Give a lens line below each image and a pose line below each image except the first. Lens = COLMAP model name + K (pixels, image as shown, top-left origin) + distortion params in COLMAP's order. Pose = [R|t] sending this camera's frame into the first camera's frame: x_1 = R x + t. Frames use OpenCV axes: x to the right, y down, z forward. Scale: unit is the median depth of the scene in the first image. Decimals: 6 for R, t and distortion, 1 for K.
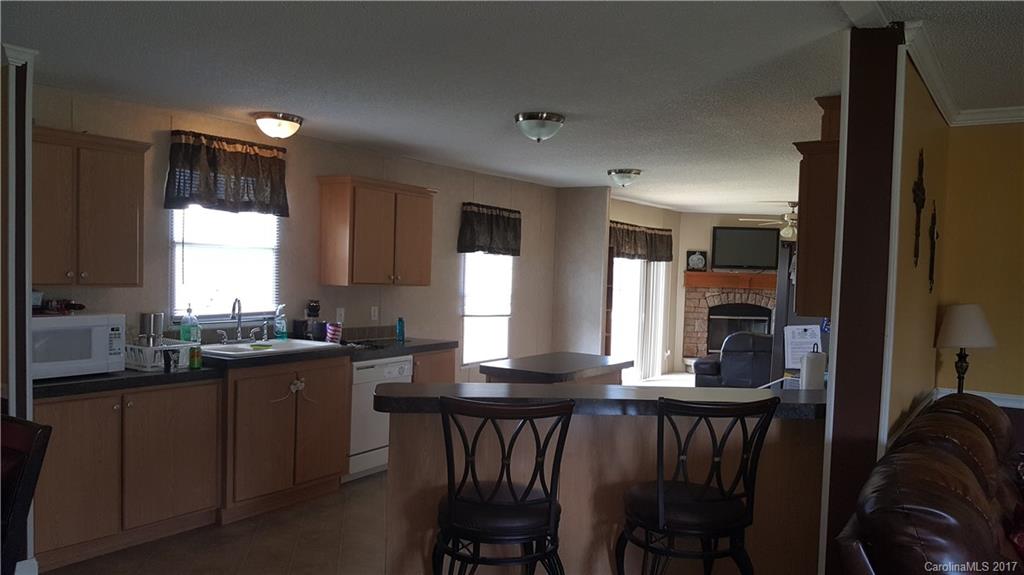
lens RADIAL K [[773.4, 0, 509.7], [0, 773.4, 303.4], [0, 0, 1]] dist [0.086931, -0.234538]
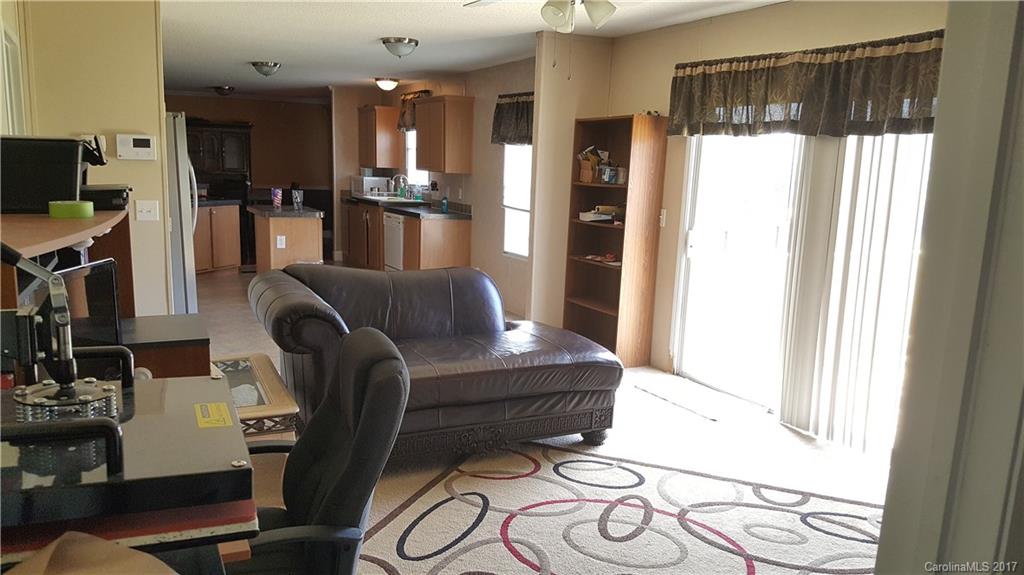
lens RADIAL K [[773.4, 0, 509.7], [0, 773.4, 303.4], [0, 0, 1]] dist [0.086931, -0.234538]
pose [[-0.482962, 0.111458, -0.868519, 1.091553], [-0.085608, 0.981104, 0.173511, -0.046204], [0.871447, 0.158152, -0.464294, 1.899531]]
